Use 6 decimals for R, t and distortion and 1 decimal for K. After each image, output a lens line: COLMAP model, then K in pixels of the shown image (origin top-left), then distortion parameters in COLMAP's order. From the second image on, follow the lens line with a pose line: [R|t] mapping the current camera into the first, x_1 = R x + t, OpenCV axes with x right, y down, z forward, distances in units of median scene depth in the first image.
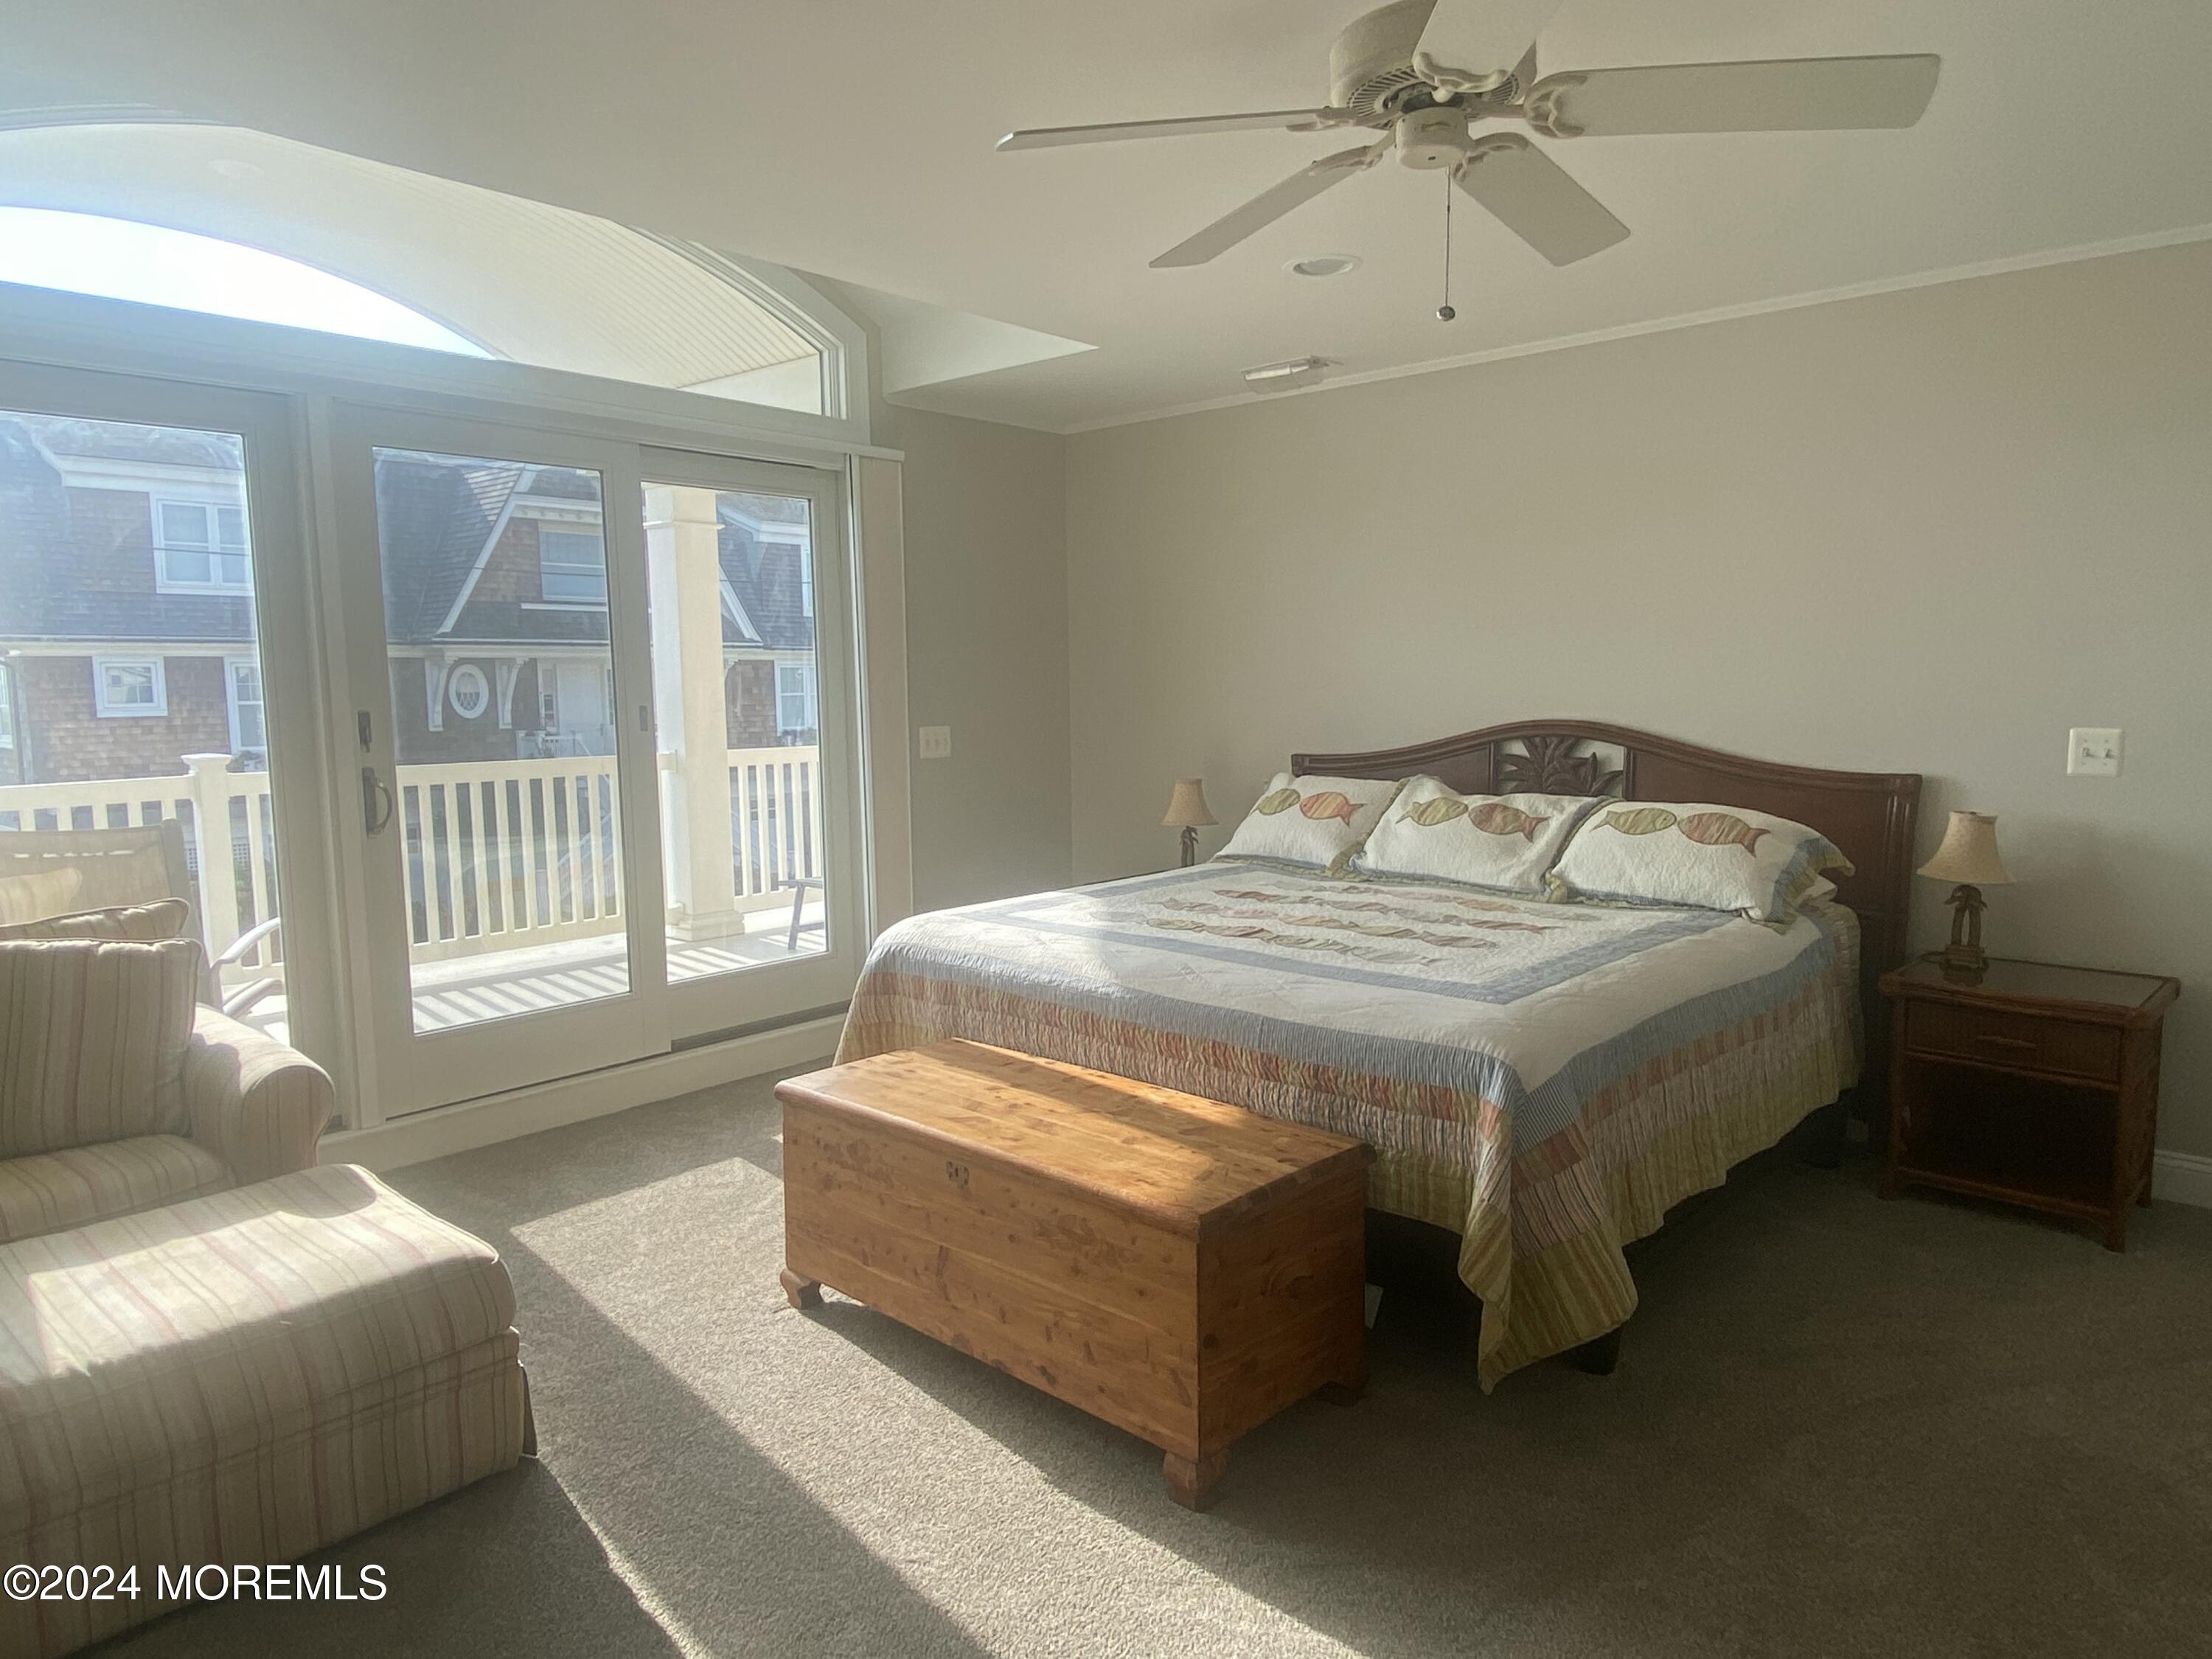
lens RADIAL K [[1391.6, 0, 1082.5], [0, 1391.6, 822.7], [0, 0, 1]] dist [0.031412, -0.015595]
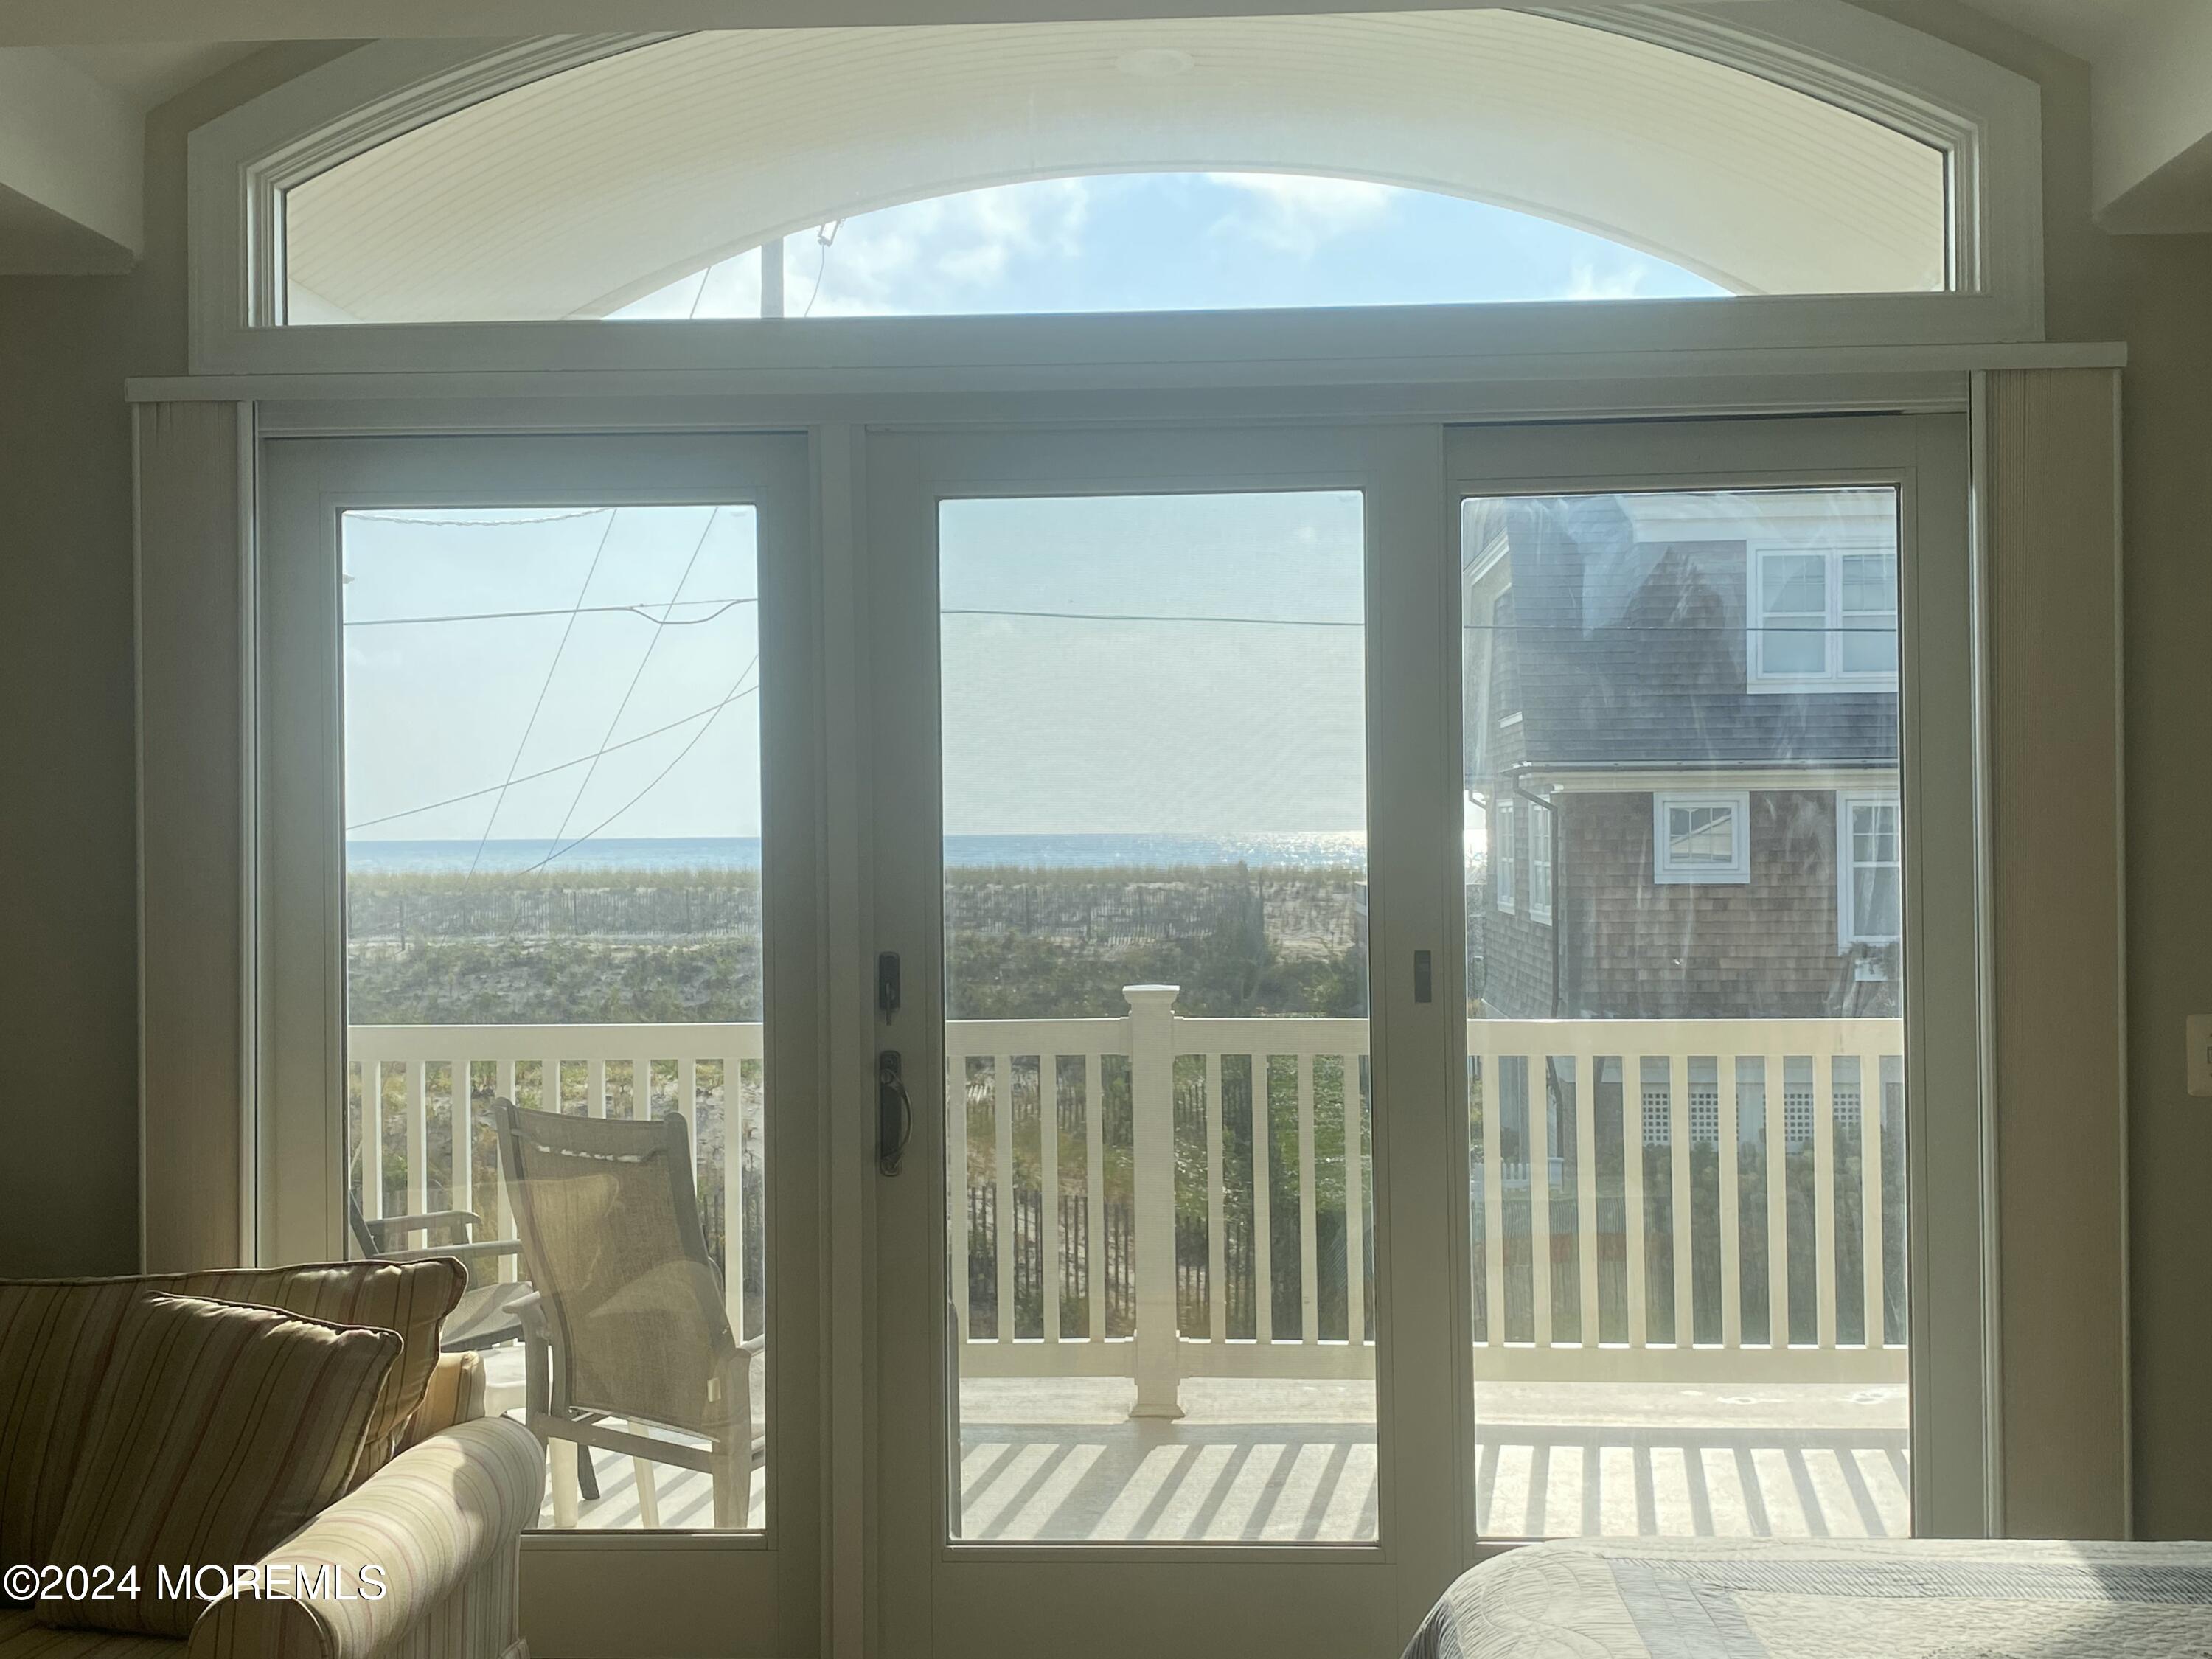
lens RADIAL K [[2482.1, 0, 1111.5], [0, 2482.1, 818.2], [0, 0, 1]] dist [0.068959, 0.000000]
pose [[0.620368, -0.000853, -0.784311, 0.302400], [-0.076923, 0.995112, -0.061927, -0.067929], [0.780530, 0.098749, 0.617270, 0.374697]]
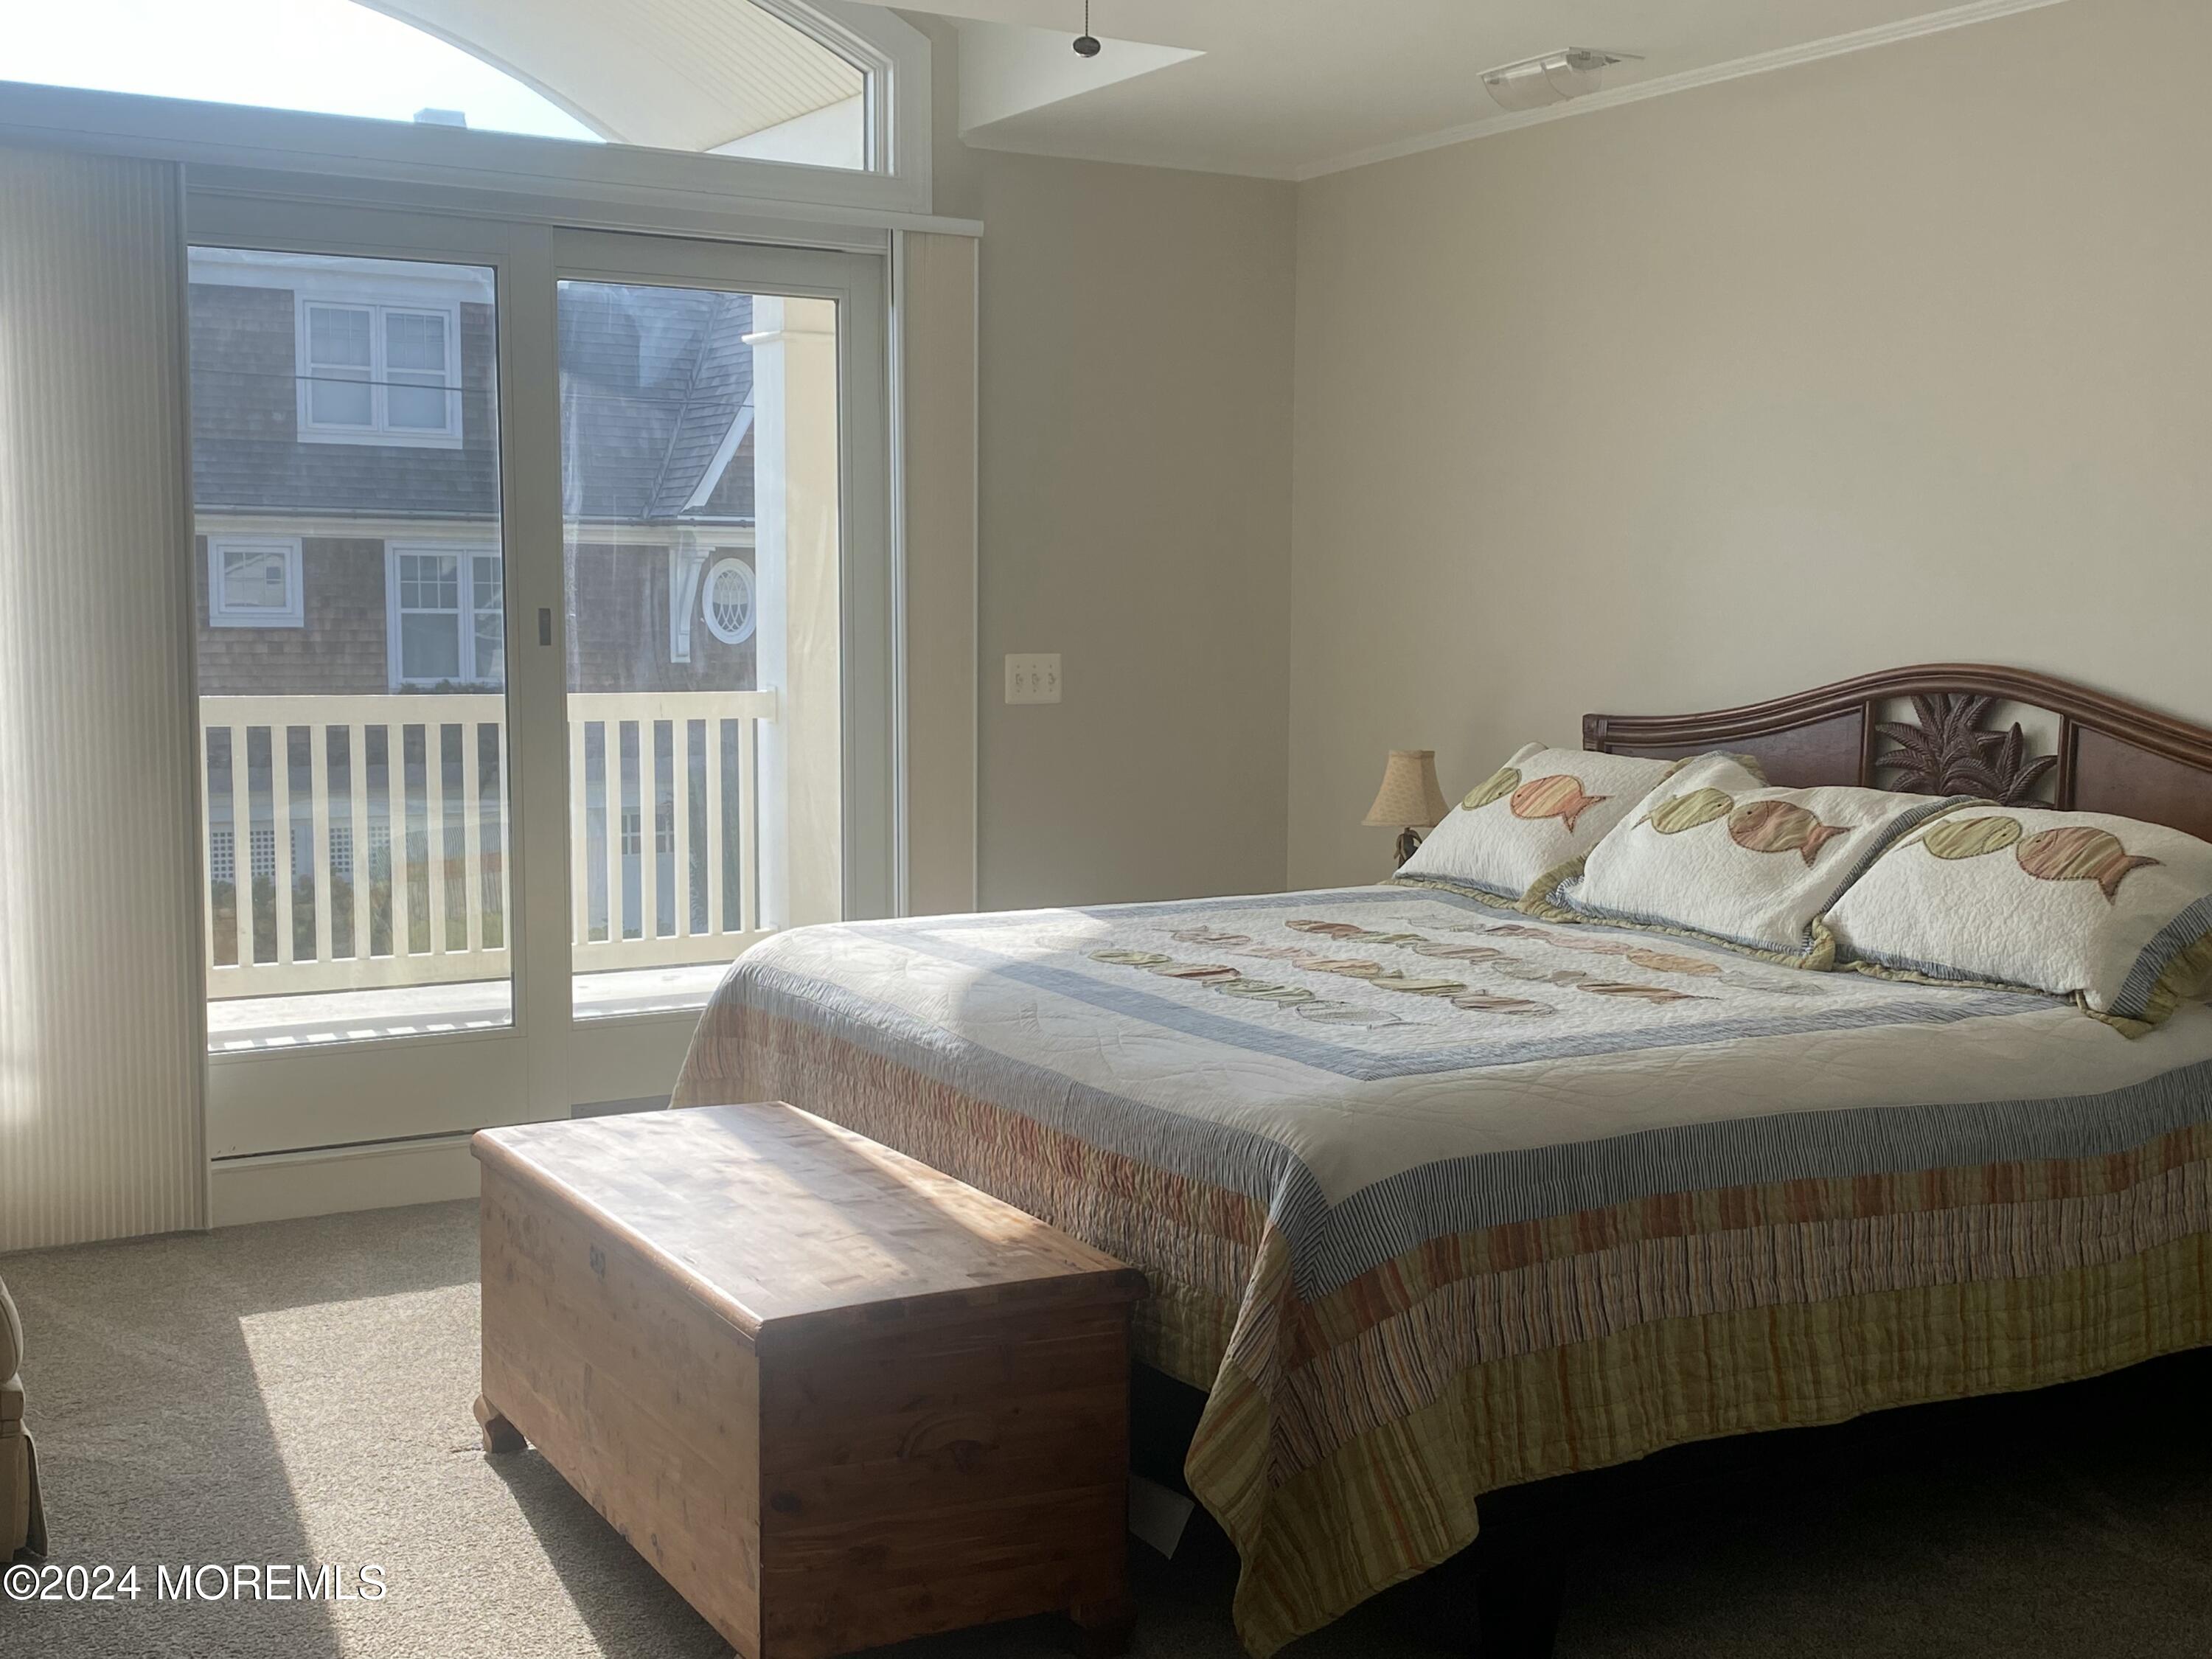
lens RADIAL K [[2482.1, 0, 1093.5], [0, 2482.1, 851.9], [0, 0, 1]] dist [0.068959, 0.000000]
pose [[0.953945, 0.048967, -0.295958, 0.312068], [-0.048858, 0.998776, 0.007770, 0.012796], [0.295976, 0.007048, 0.955170, -0.086546]]
